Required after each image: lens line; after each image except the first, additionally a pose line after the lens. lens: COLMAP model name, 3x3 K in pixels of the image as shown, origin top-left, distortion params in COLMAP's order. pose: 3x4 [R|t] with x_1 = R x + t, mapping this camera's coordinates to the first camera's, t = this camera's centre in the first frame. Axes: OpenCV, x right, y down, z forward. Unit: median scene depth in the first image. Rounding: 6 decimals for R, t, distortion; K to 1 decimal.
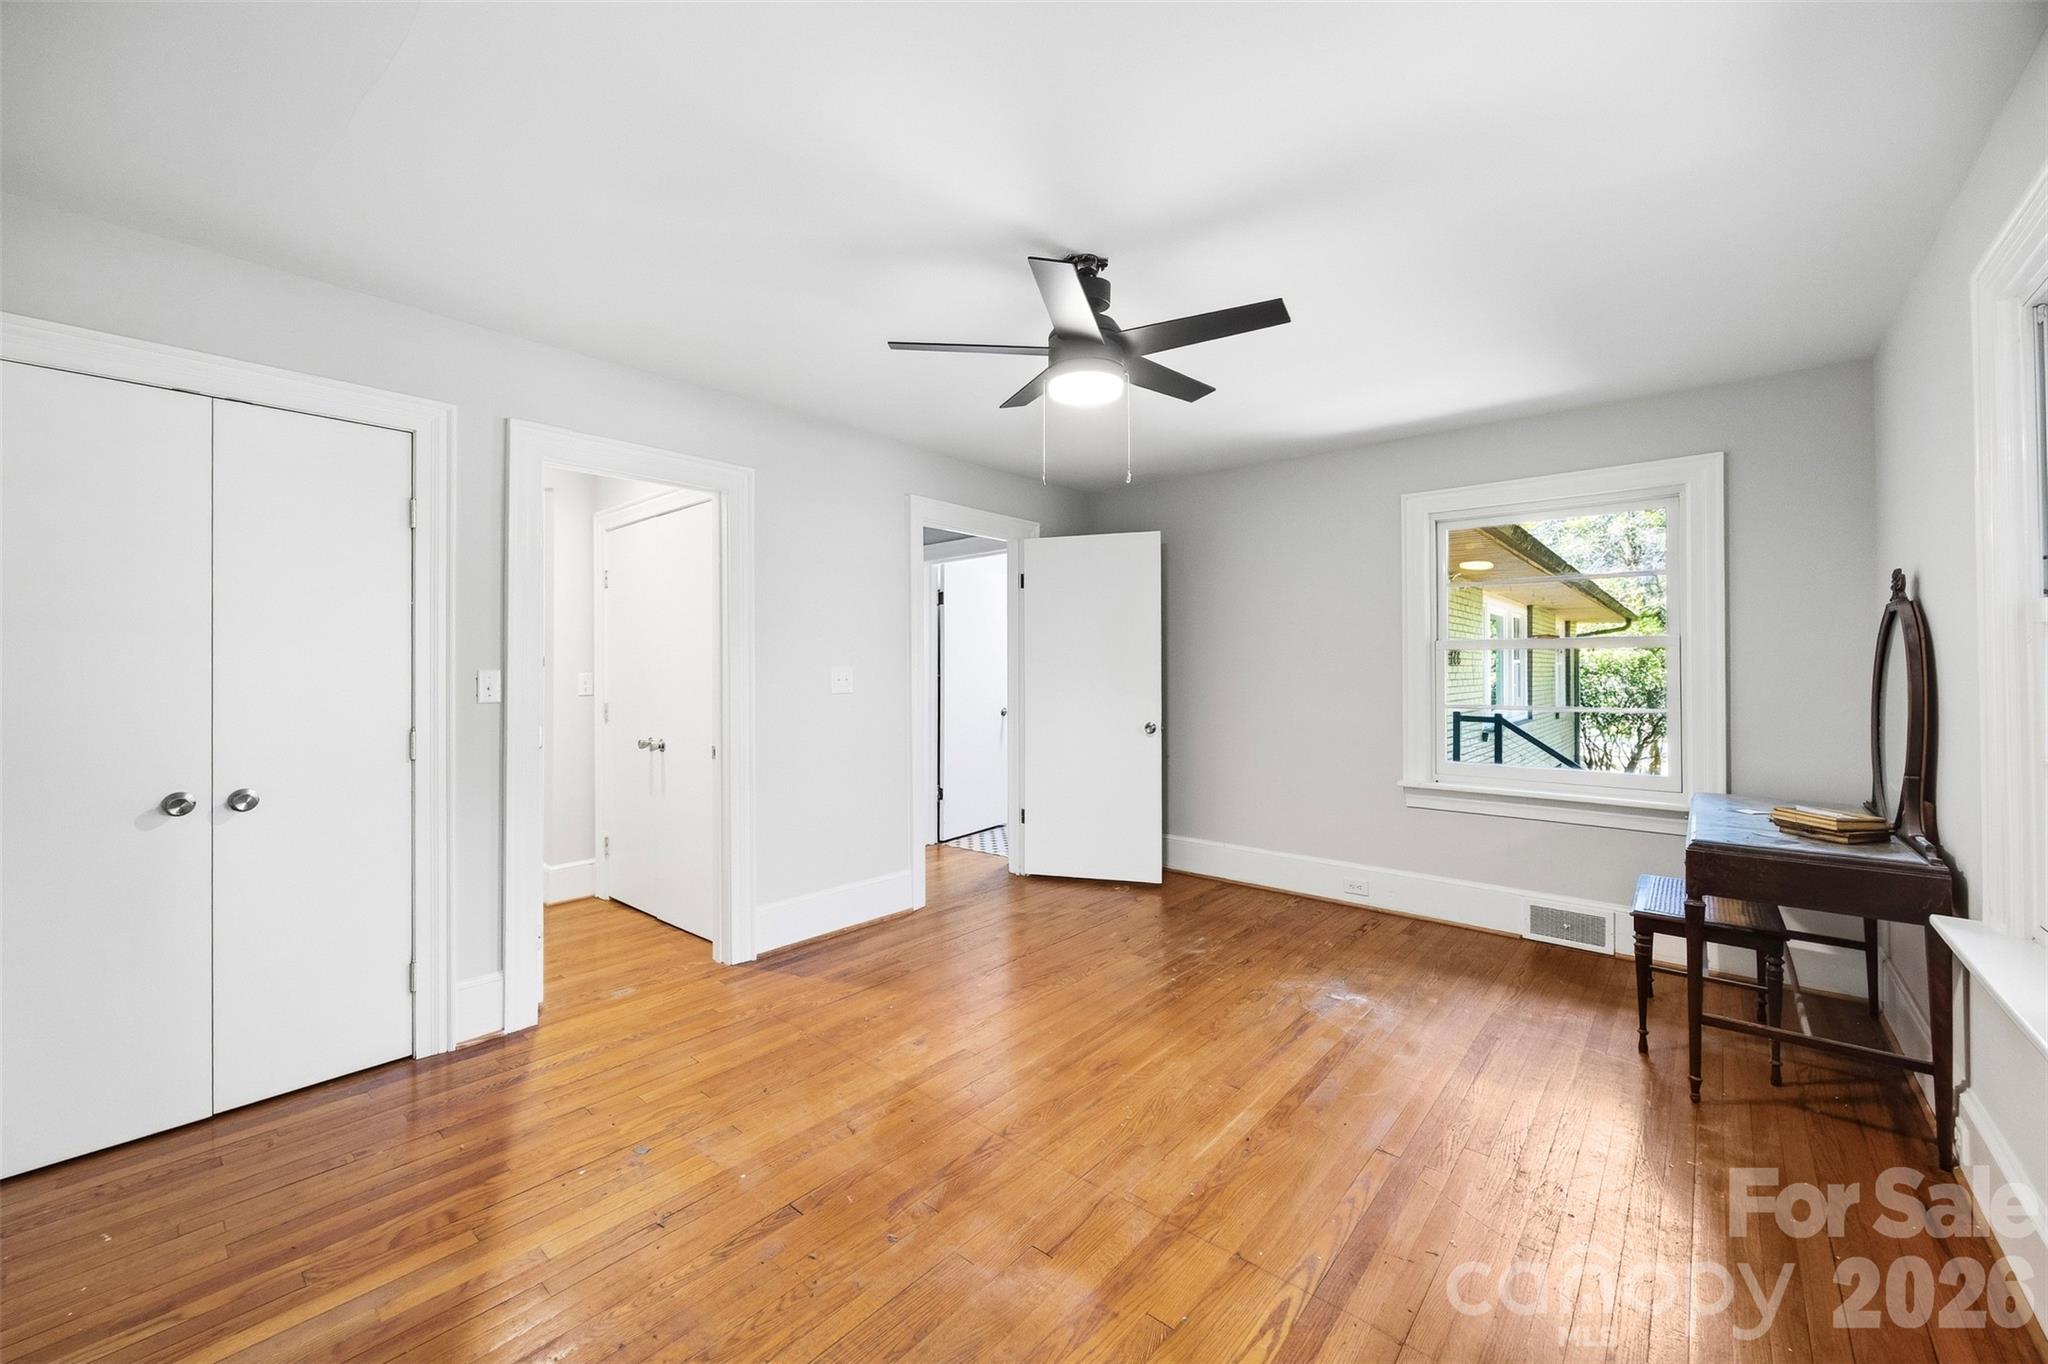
lens RADIAL K [[800.3, 0, 1019.3], [0, 800.3, 668.4], [0, 0, 1]] dist [-0.002638, -0.000019]
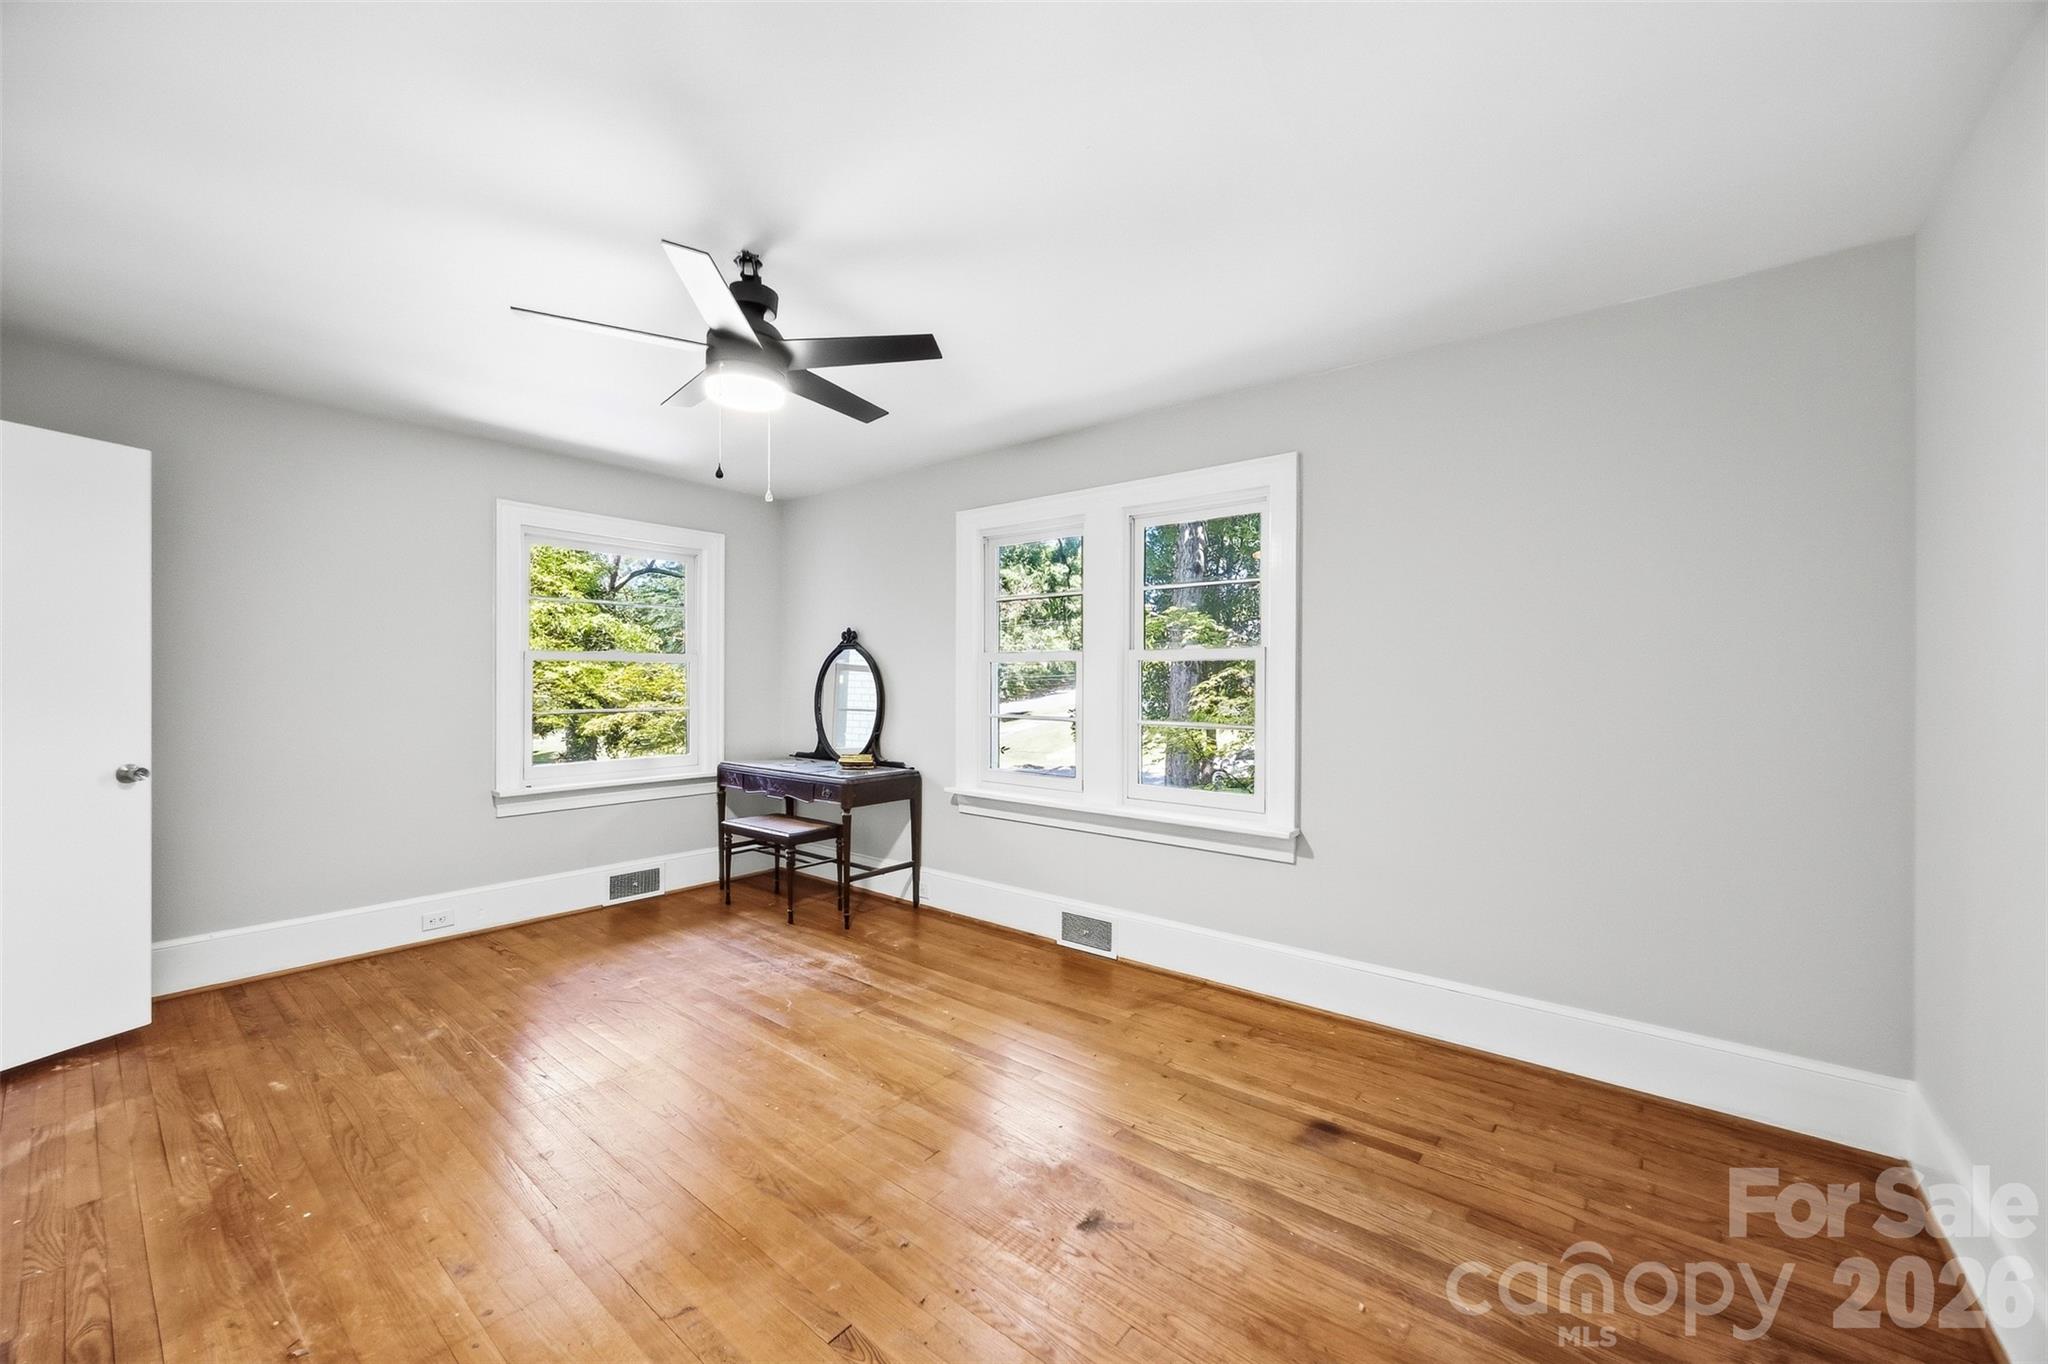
lens RADIAL K [[800.3, 0, 1019.5], [0, 800.3, 685.2], [0, 0, 1]] dist [-0.002638, -0.000019]
pose [[-0.035123, -0.009446, 0.999338, -0.547894], [-0.002614, 0.999953, 0.009360, -0.000794], [-0.999380, -0.002284, -0.035146, 0.419409]]
